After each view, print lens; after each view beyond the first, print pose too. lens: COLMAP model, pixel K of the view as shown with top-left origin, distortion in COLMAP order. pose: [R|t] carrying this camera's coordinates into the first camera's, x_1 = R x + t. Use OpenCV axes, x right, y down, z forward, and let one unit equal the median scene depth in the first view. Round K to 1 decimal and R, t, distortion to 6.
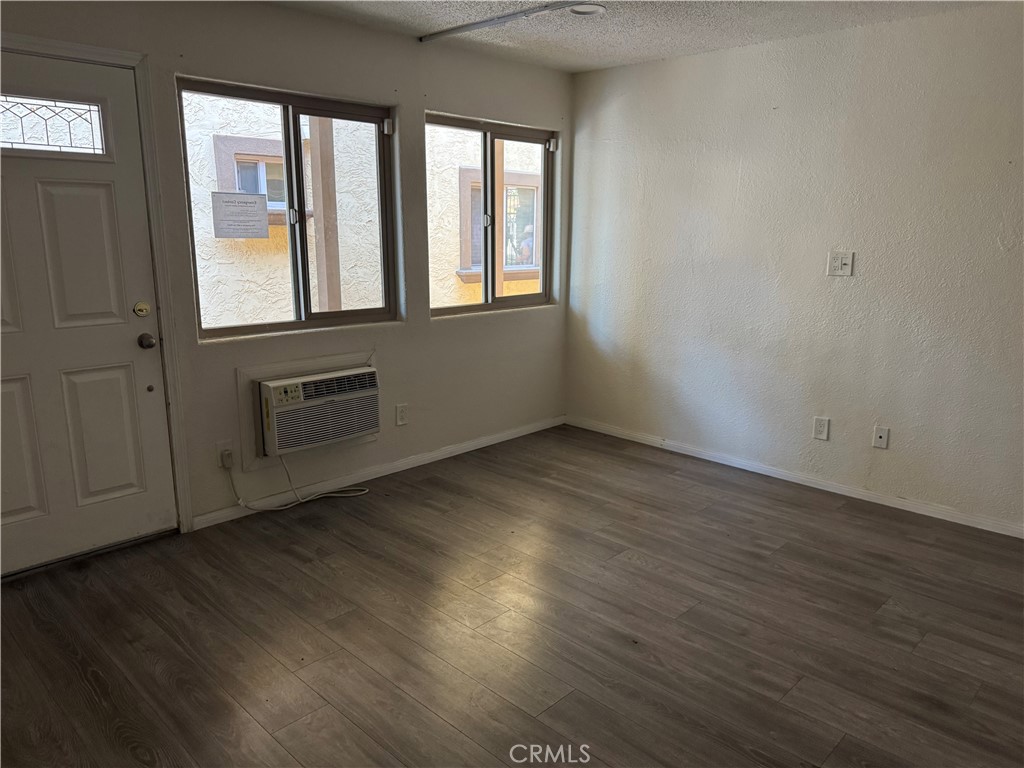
lens RADIAL K [[726.9, 0, 511.0], [0, 726.9, 385.5], [0, 0, 1]] dist [0.119767, -0.183291]
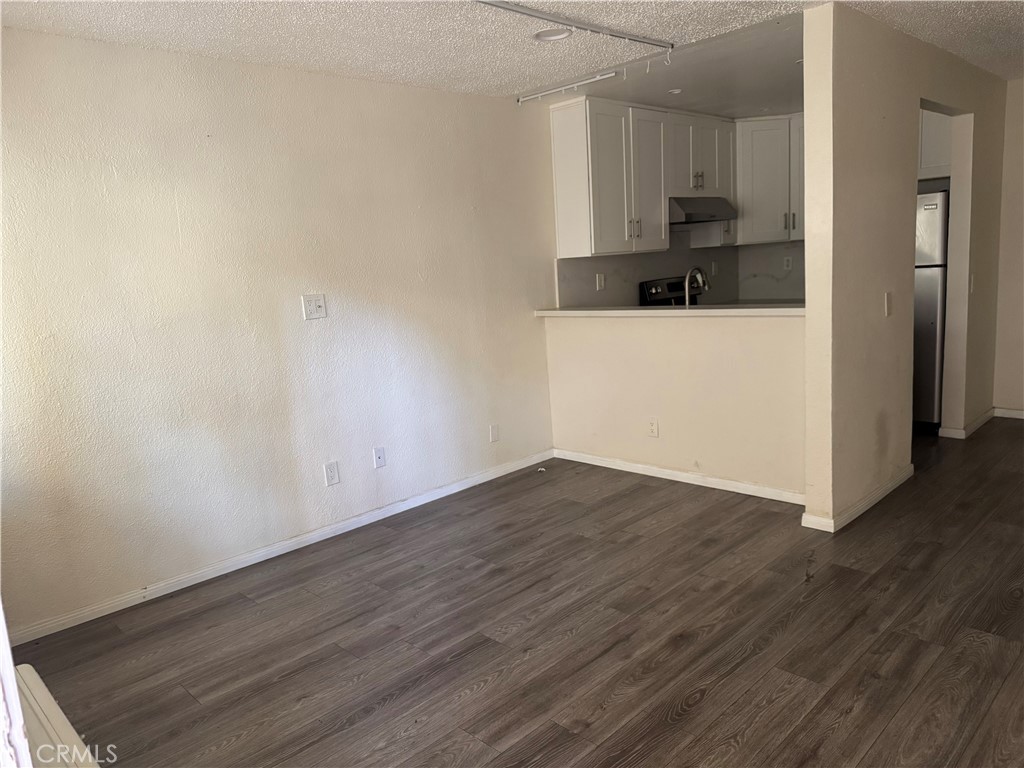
lens RADIAL K [[726.9, 0, 511.0], [0, 726.9, 385.5], [0, 0, 1]] dist [0.119767, -0.183291]
pose [[0.009787, -0.173798, 0.984733, -0.626782], [0.278502, 0.946288, 0.164245, -0.177766], [-0.960386, 0.272642, 0.057665, 0.838225]]
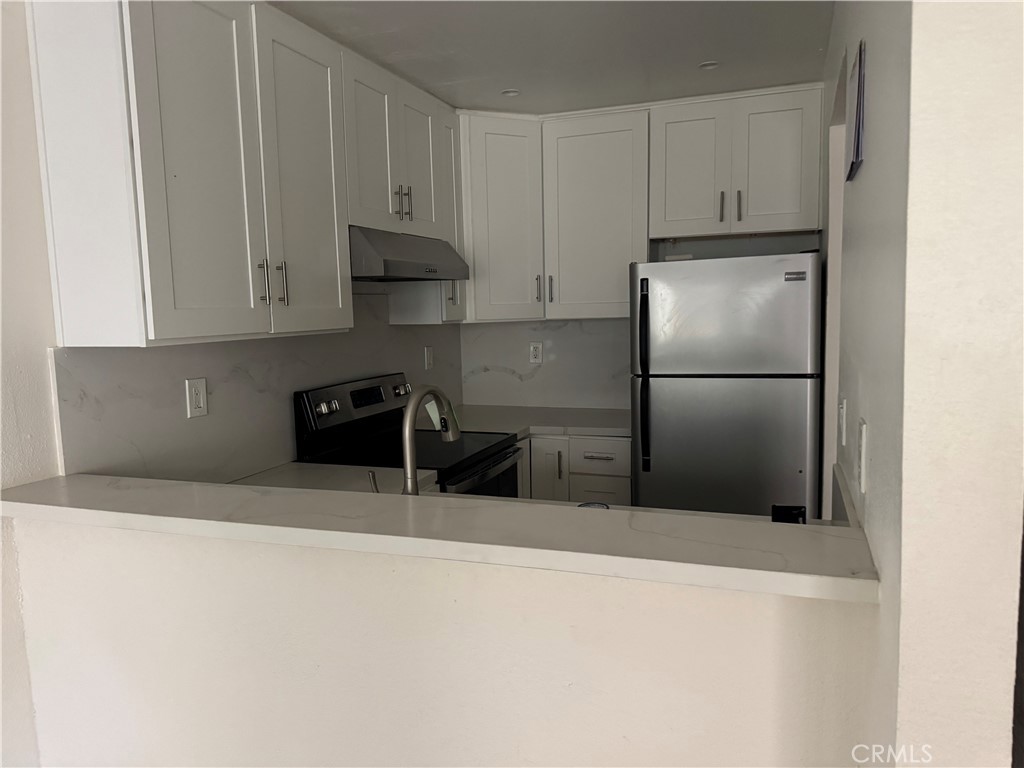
lens RADIAL K [[726.9, 0, 511.0], [0, 726.9, 385.5], [0, 0, 1]] dist [0.119767, -0.183291]
pose [[-0.410471, -0.094115, 0.907004, 0.217930], [0.218821, 0.955430, 0.198169, -0.160611], [-0.885230, 0.279814, -0.371582, 0.676189]]
